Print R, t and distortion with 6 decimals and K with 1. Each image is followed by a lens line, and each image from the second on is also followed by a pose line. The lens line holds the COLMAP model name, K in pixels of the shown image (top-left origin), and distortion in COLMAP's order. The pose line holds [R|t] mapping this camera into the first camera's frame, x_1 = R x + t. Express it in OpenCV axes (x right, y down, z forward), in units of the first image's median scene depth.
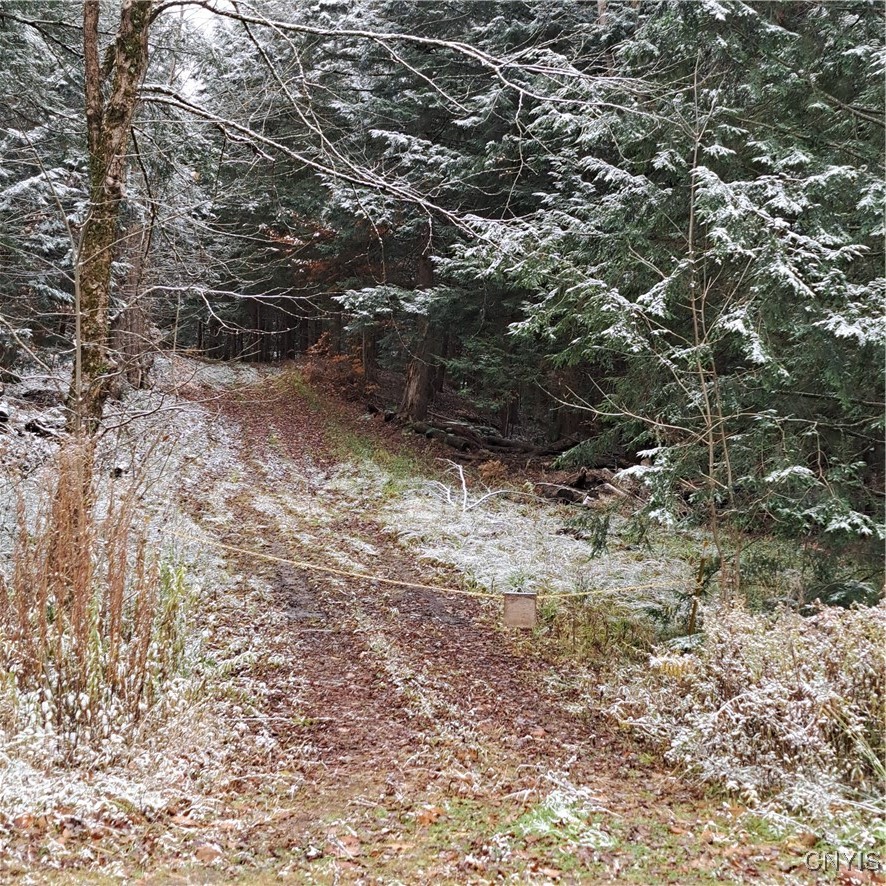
lens RADIAL K [[1315.1, 0, 443.0], [0, 1315.1, 443.0], [0, 0, 1]] dist [0.234910, -0.789490]
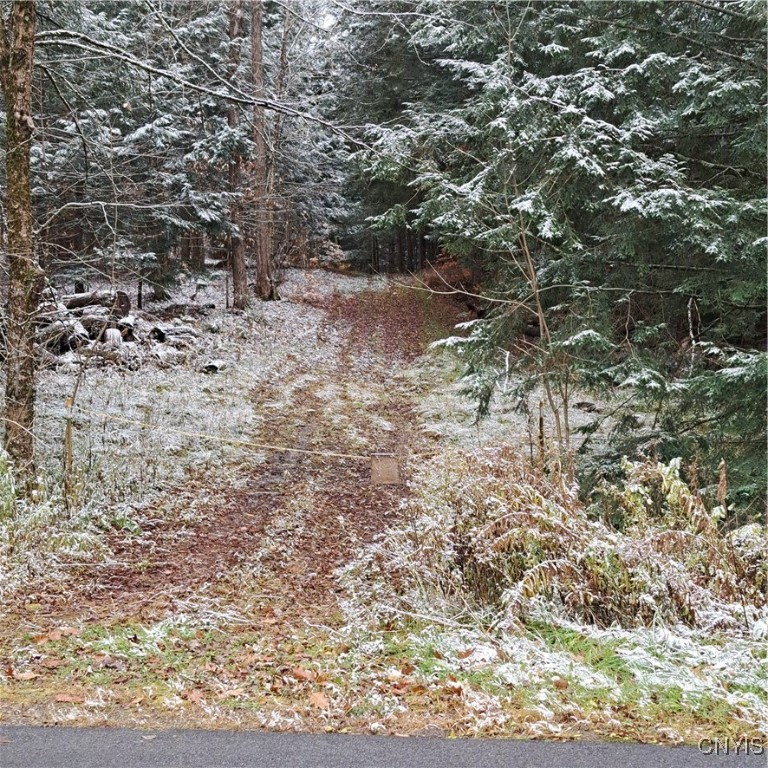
lens RADIAL K [[1150.0, 0, 384.0], [0, 1150.0, 384.0], [0, 0, 1]] dist [0.145367, -0.348984]
pose [[0.989063, -0.039576, -0.142088, 0.209747], [0.045167, 0.998318, 0.036338, 0.017707], [0.140411, -0.042358, 0.989187, 0.018997]]
